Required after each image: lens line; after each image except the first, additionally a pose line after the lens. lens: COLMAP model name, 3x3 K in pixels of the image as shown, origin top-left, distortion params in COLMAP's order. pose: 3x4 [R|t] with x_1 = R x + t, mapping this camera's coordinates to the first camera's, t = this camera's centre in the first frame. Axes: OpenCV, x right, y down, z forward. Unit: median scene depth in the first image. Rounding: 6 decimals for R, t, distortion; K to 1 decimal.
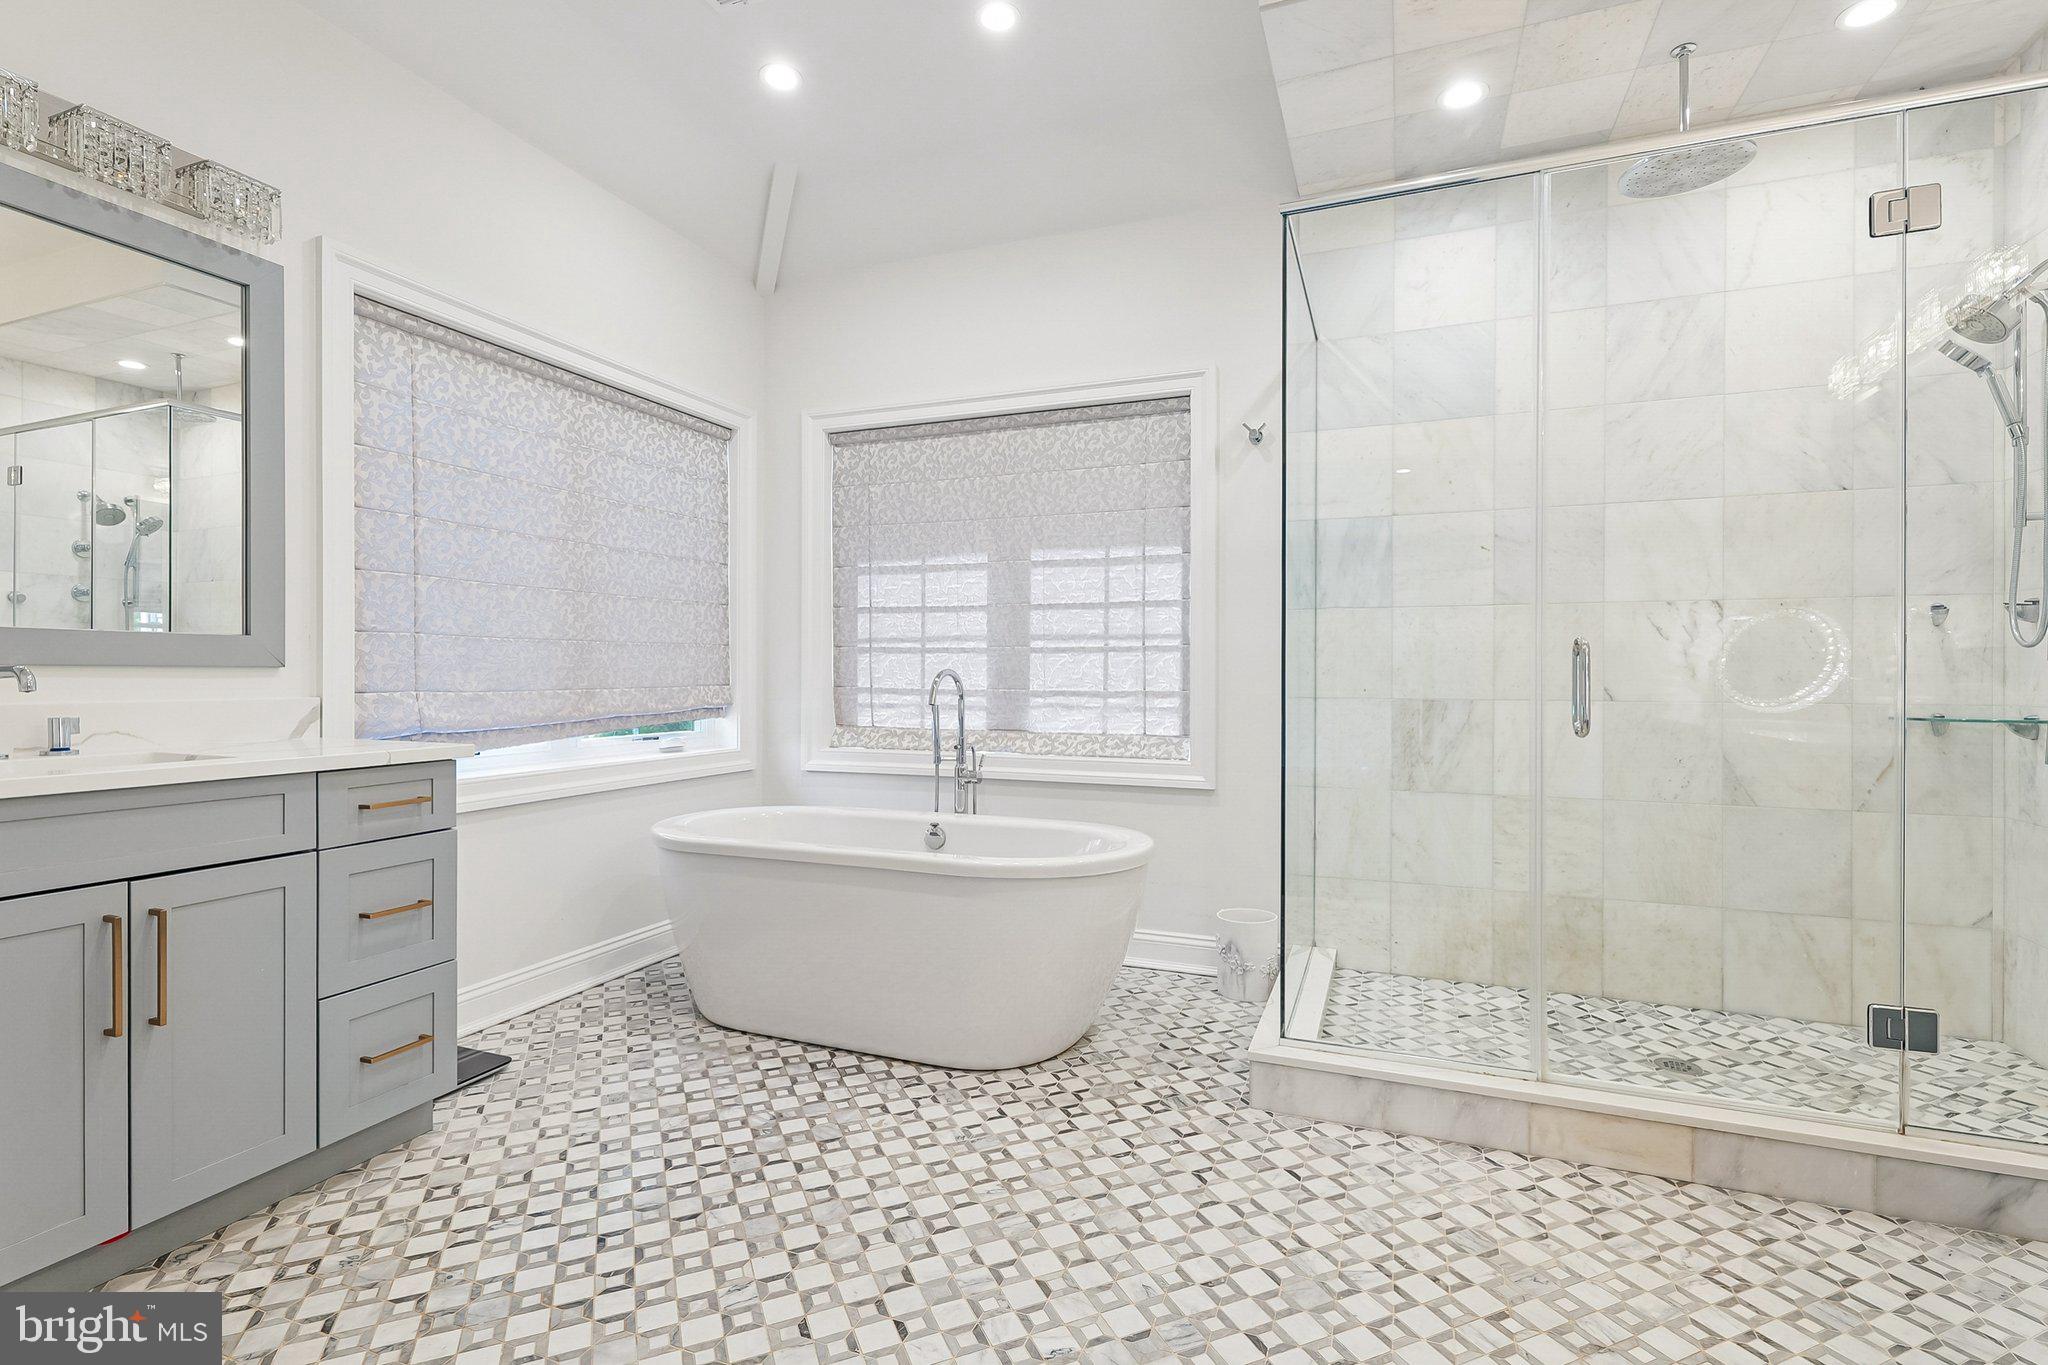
lens RADIAL K [[957.4, 0, 1026.9], [0, 957.4, 679.0], [0, 0, 1]] dist [0.001181, -0.001653]
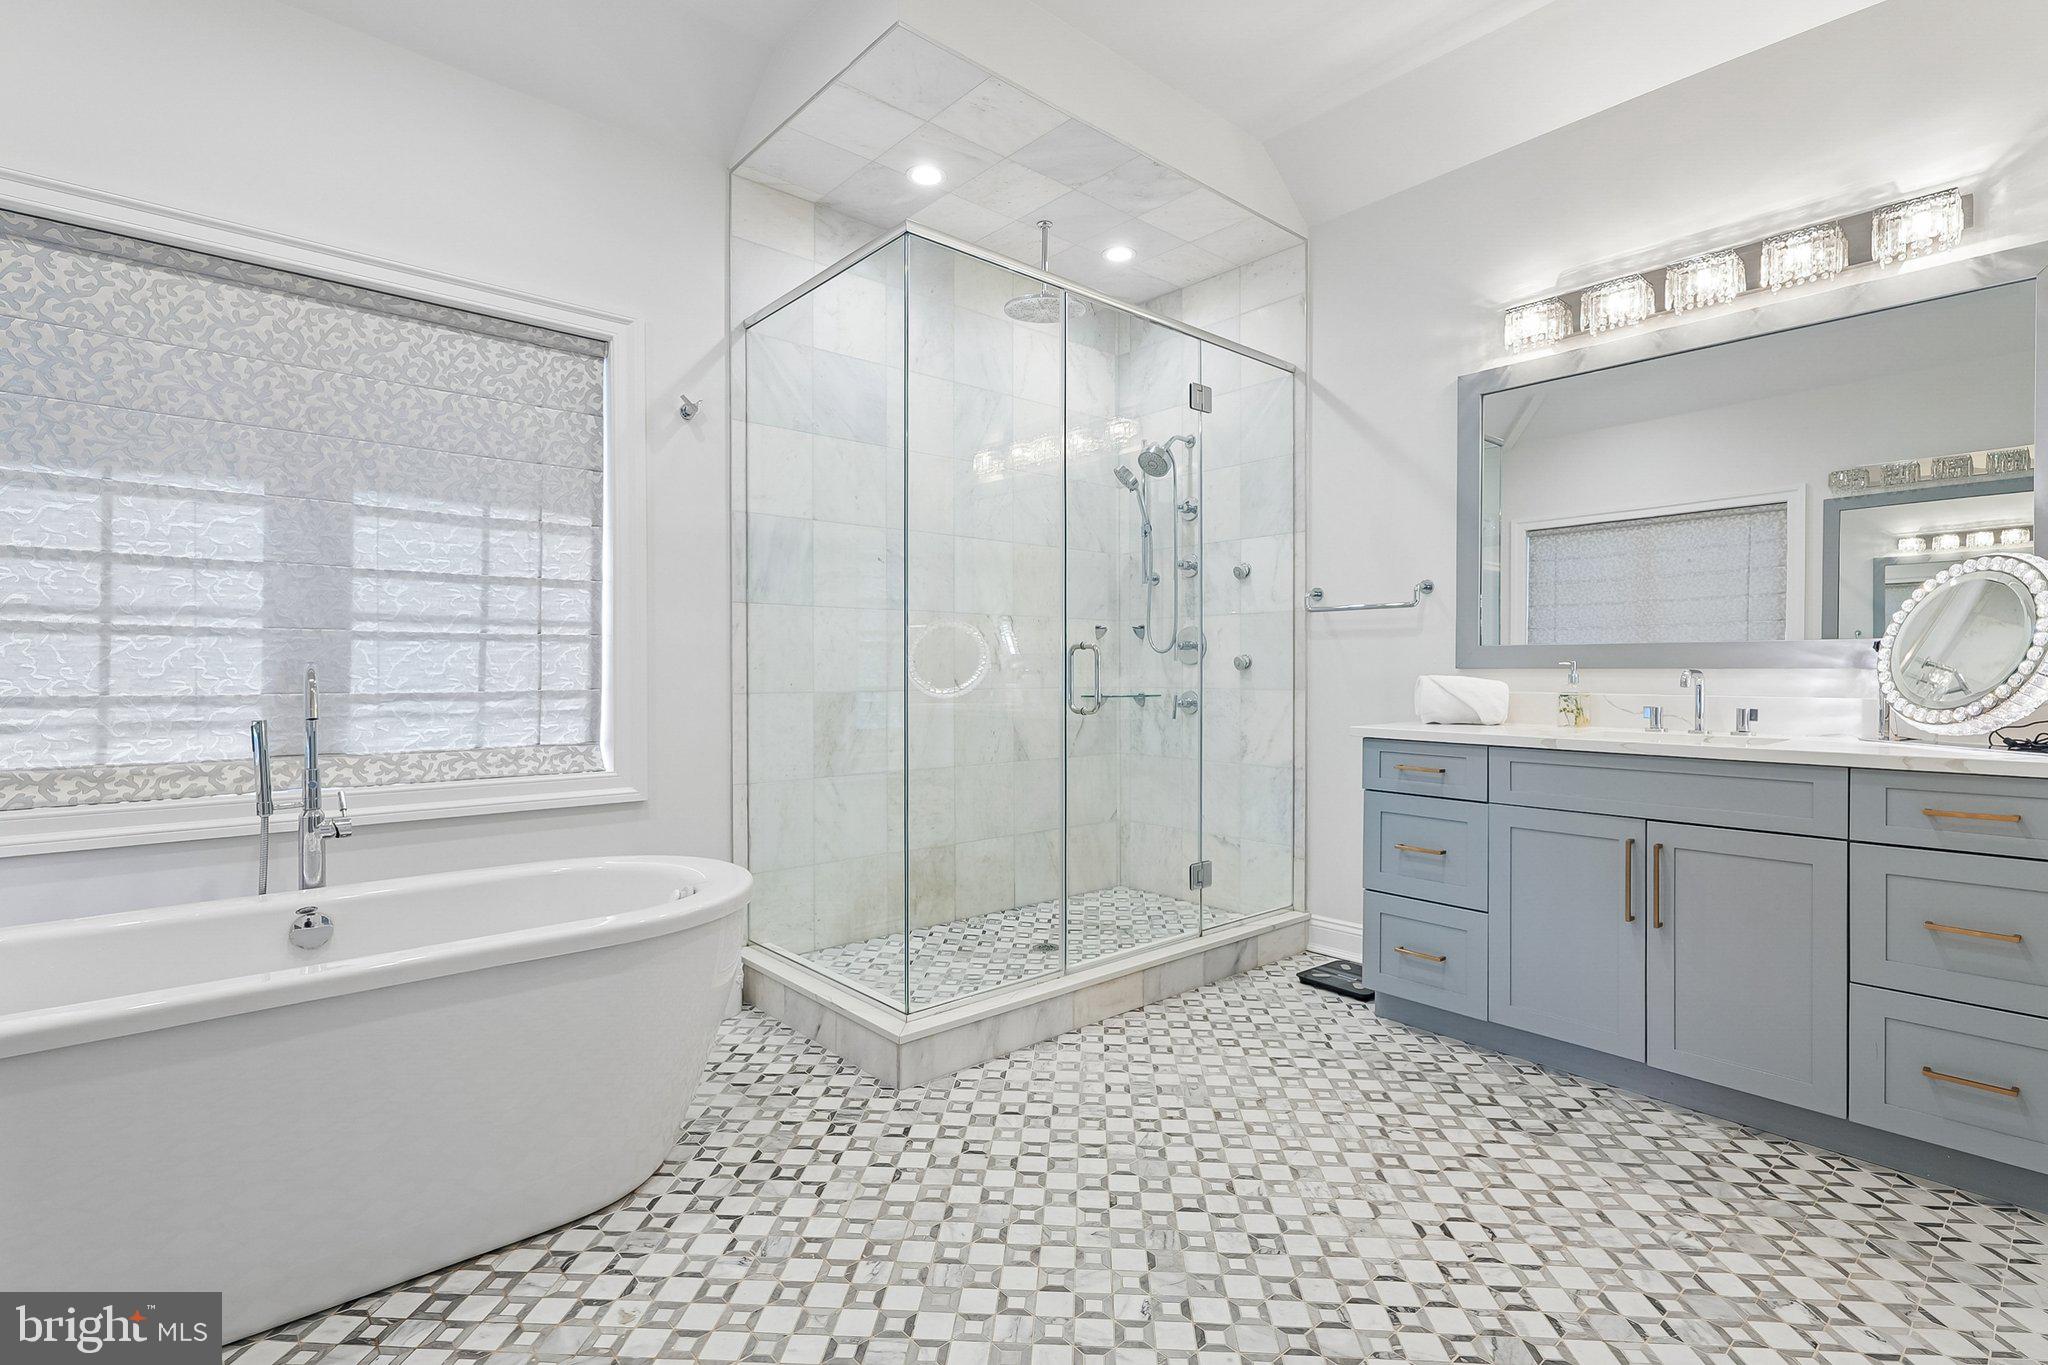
lens RADIAL K [[957.4, 0, 1038.6], [0, 957.4, 677.4], [0, 0, 1]] dist [0.001181, -0.001653]
pose [[0.445891, -0.008120, 0.895050, -0.541947], [0.008385, 0.999953, 0.004894, 0.001217], [-0.895048, 0.005323, 0.445938, 0.358733]]
